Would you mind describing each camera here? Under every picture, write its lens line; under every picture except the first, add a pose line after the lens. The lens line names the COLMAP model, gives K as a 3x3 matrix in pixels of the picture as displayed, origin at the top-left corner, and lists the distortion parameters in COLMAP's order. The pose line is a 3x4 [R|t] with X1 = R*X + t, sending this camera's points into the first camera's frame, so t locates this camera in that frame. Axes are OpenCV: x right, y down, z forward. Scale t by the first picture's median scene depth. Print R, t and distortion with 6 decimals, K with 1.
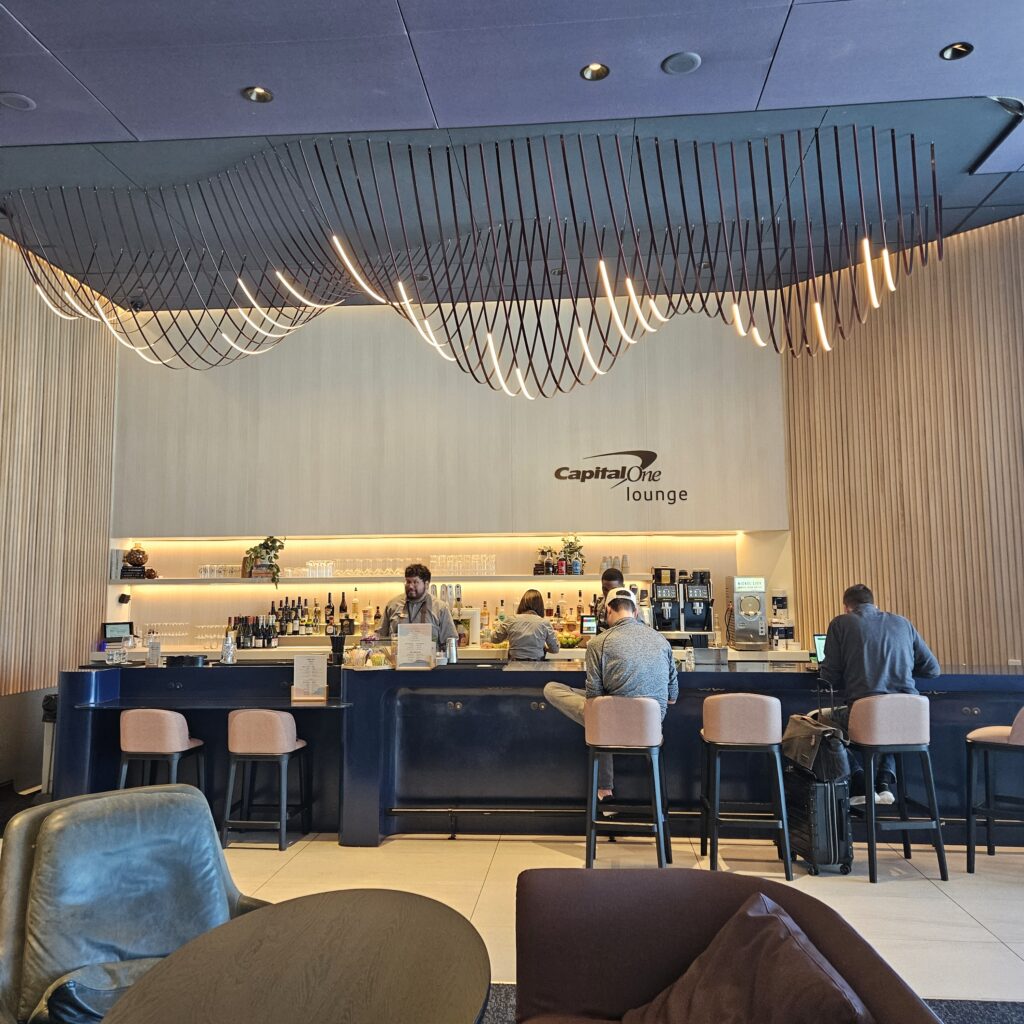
lens RADIAL K [[896.2, 0, 512.4], [0, 896.2, 504.5], [0, 0, 1]] dist [-0.003458, -0.008968]
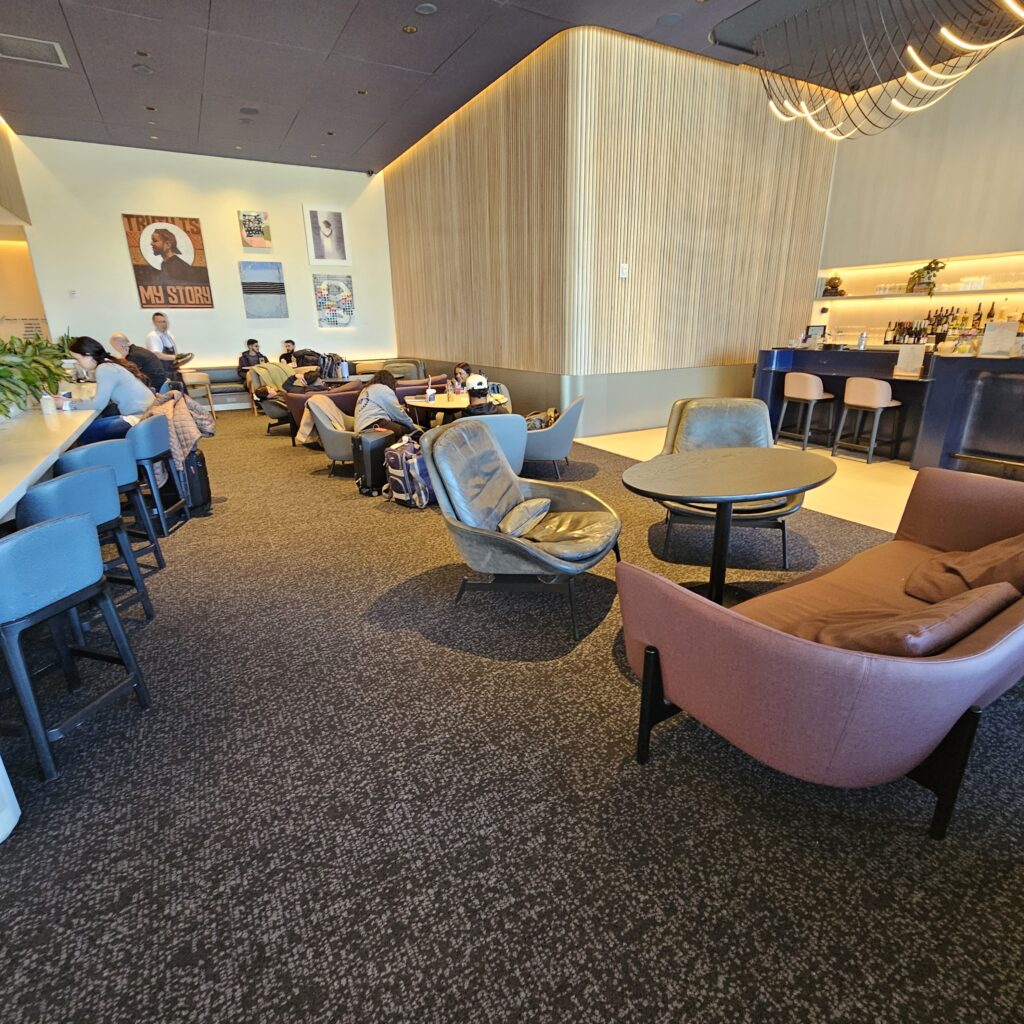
lens RADIAL K [[568.2, 0, 519.0], [0, 568.2, 514.1], [0, 0, 1]] dist [0.002078, -0.000298]
pose [[0.557069, 0.263805, -0.787452, 0.166938], [0.092631, 0.922550, 0.374594, 0.009970], [0.825284, -0.281617, 0.489488, -0.056635]]
